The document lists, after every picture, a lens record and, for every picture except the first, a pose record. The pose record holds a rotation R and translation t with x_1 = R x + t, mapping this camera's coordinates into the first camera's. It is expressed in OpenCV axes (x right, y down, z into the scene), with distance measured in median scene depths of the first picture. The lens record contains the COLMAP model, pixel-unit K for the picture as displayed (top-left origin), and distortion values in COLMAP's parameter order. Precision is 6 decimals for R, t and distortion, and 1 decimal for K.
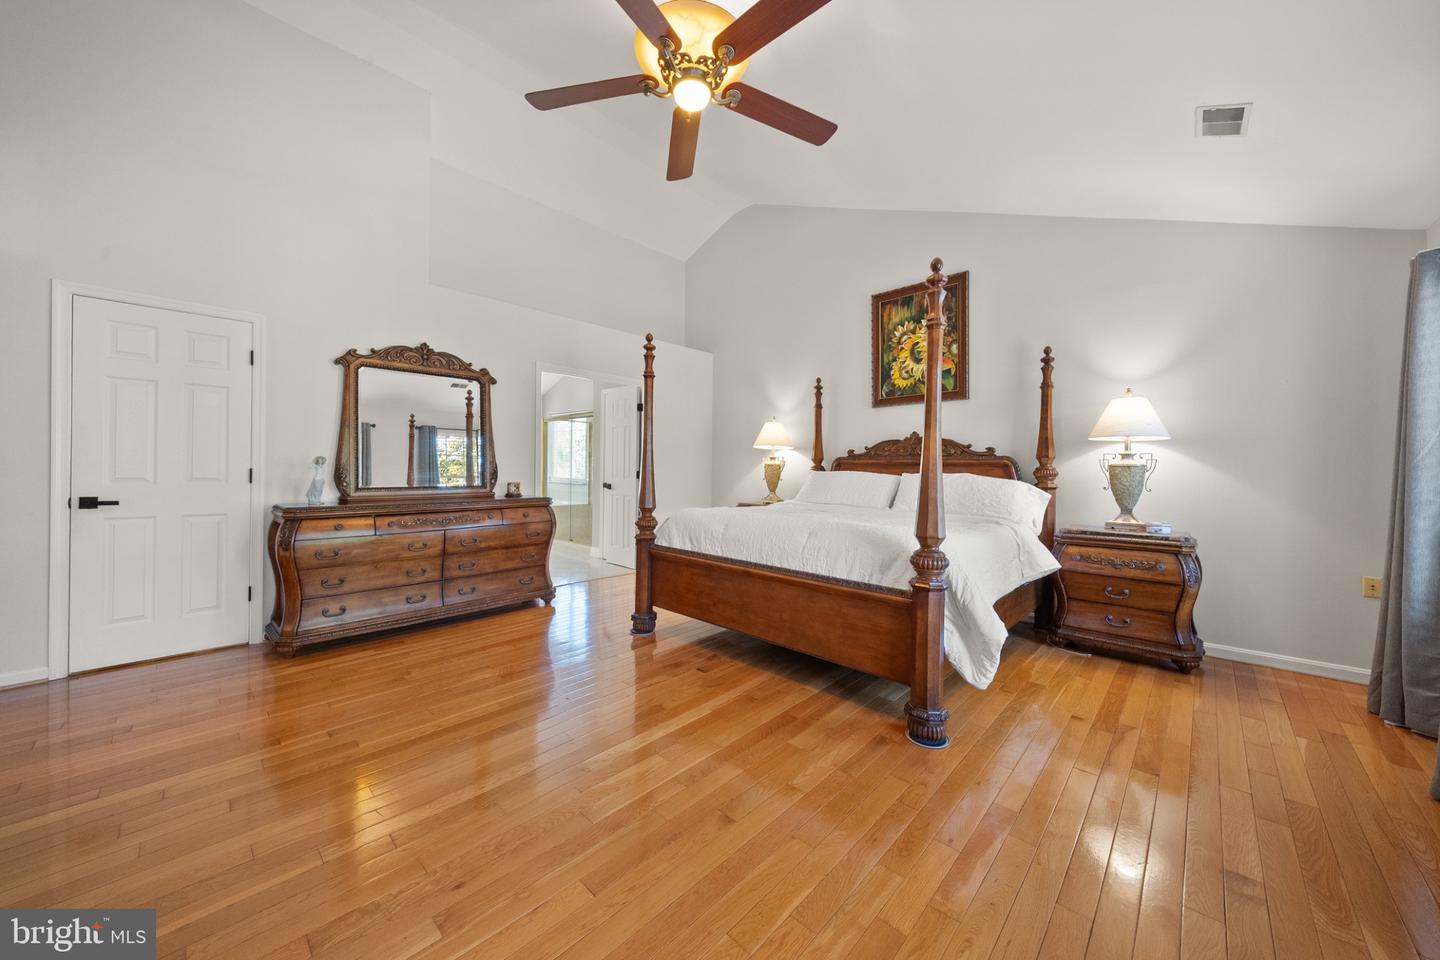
lens RADIAL K [[503.0, 0, 722.8], [0, 503.0, 473.3], [0, 0, 1]] dist [0.000302, -0.006652]
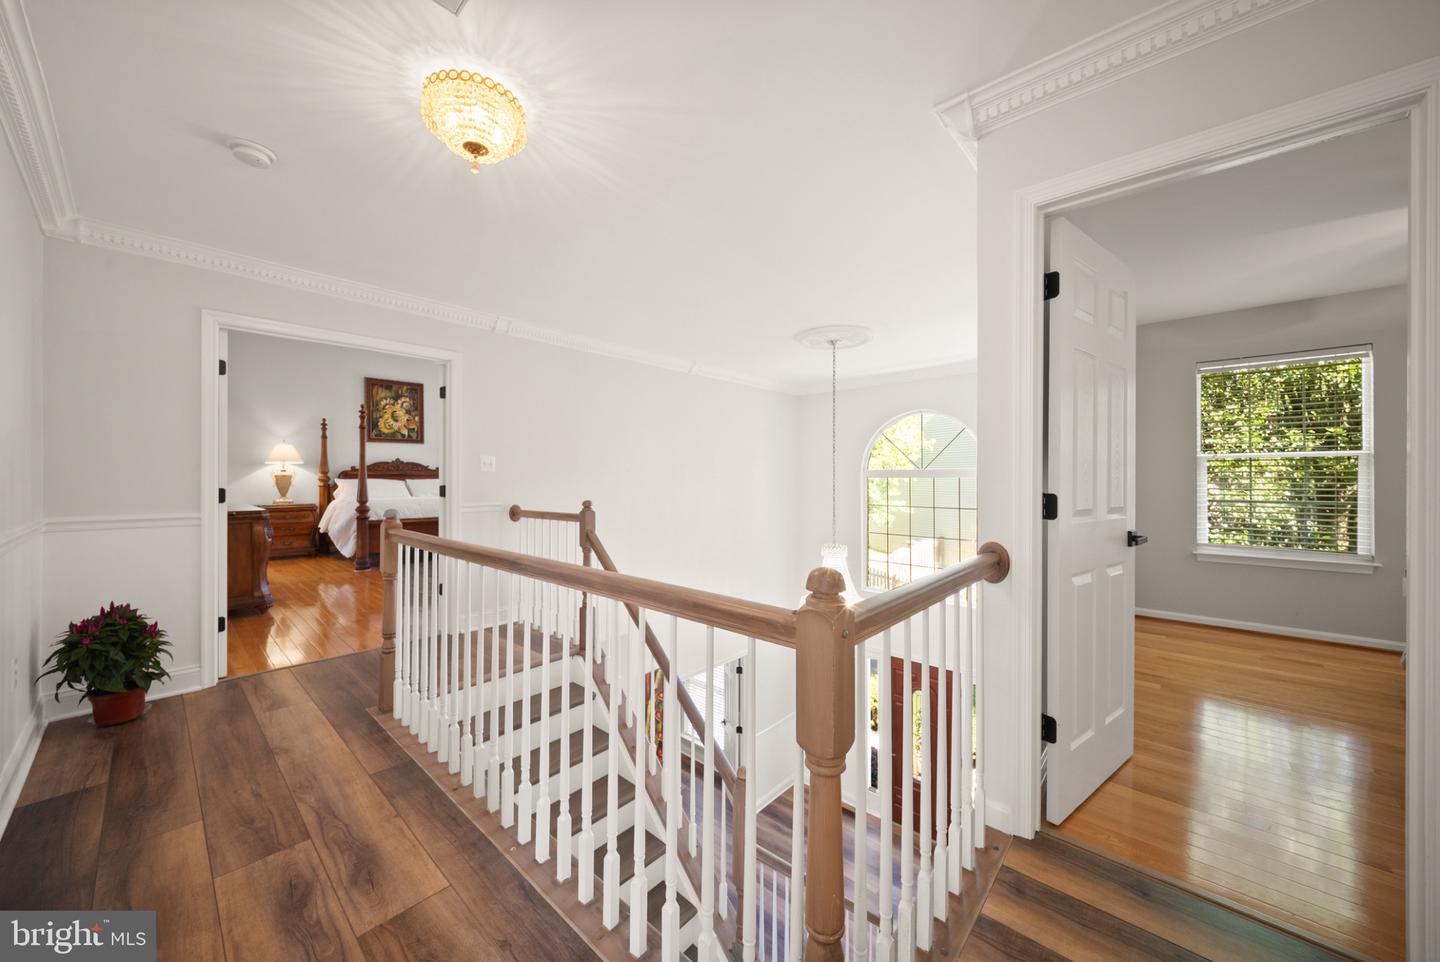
lens RADIAL K [[521.0, 0, 729.5], [0, 521.0, 476.7], [0, 0, 1]] dist [0.001184, -0.000279]
pose [[-0.035898, -0.005455, 0.999341, -1.631147], [0.014225, 0.999881, 0.005969, -0.005693], [-0.999254, 0.014430, -0.035816, -0.187073]]
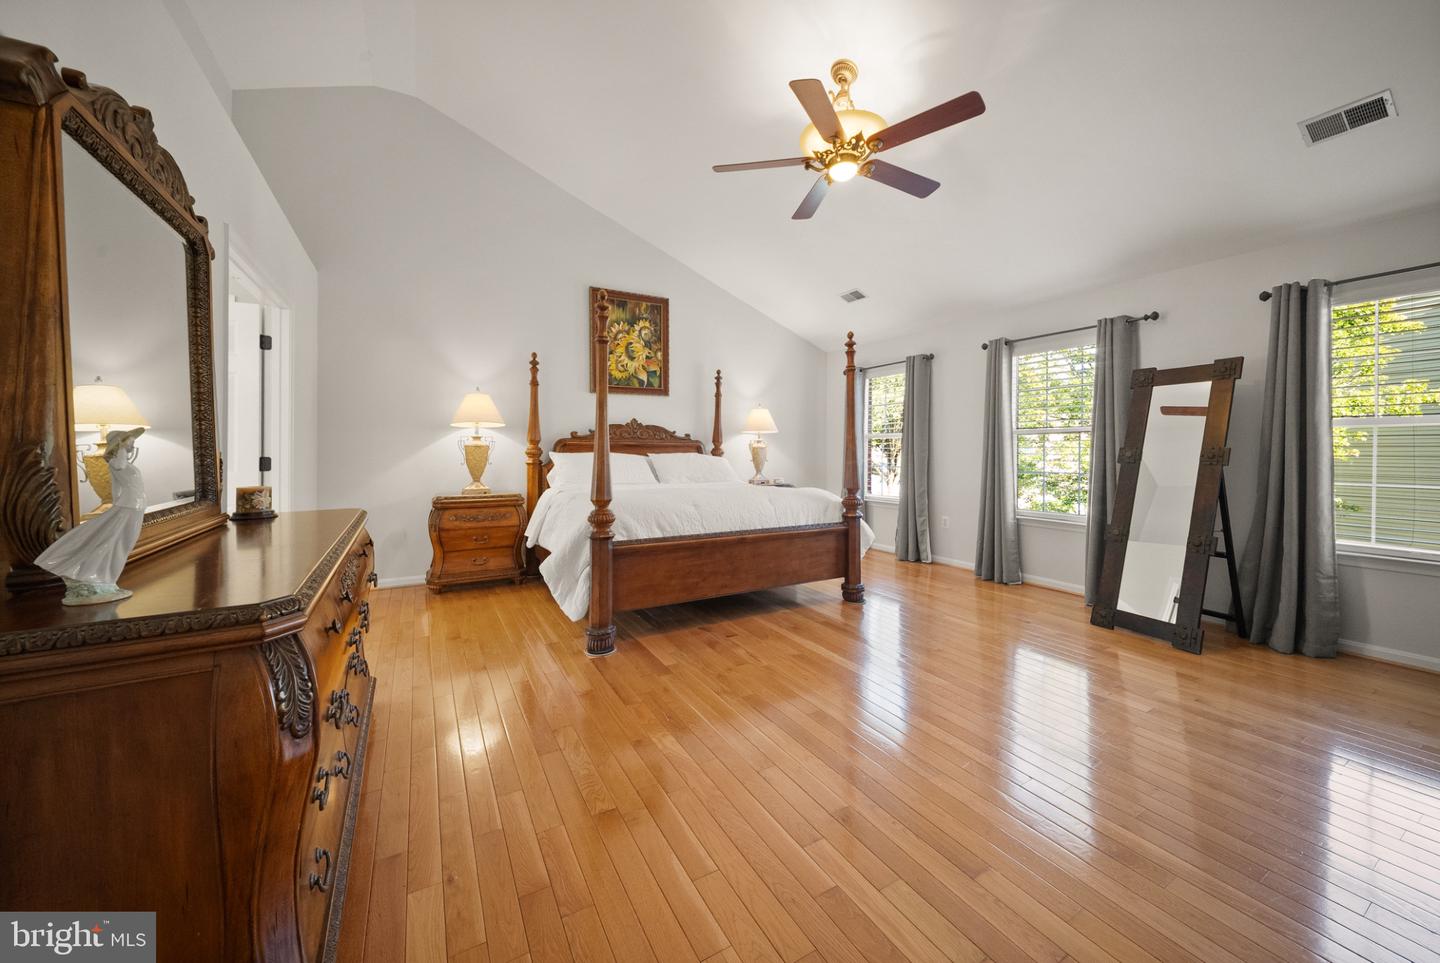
lens RADIAL K [[527.8, 0, 723.6], [0, 527.8, 449.7], [0, 0, 1]] dist [0.000500, -0.000083]
pose [[0.281492, -0.004896, 0.959551, -0.741057], [0.011962, 0.999927, 0.001593, -0.008720], [-0.959489, 0.011030, 0.281530, 0.447957]]
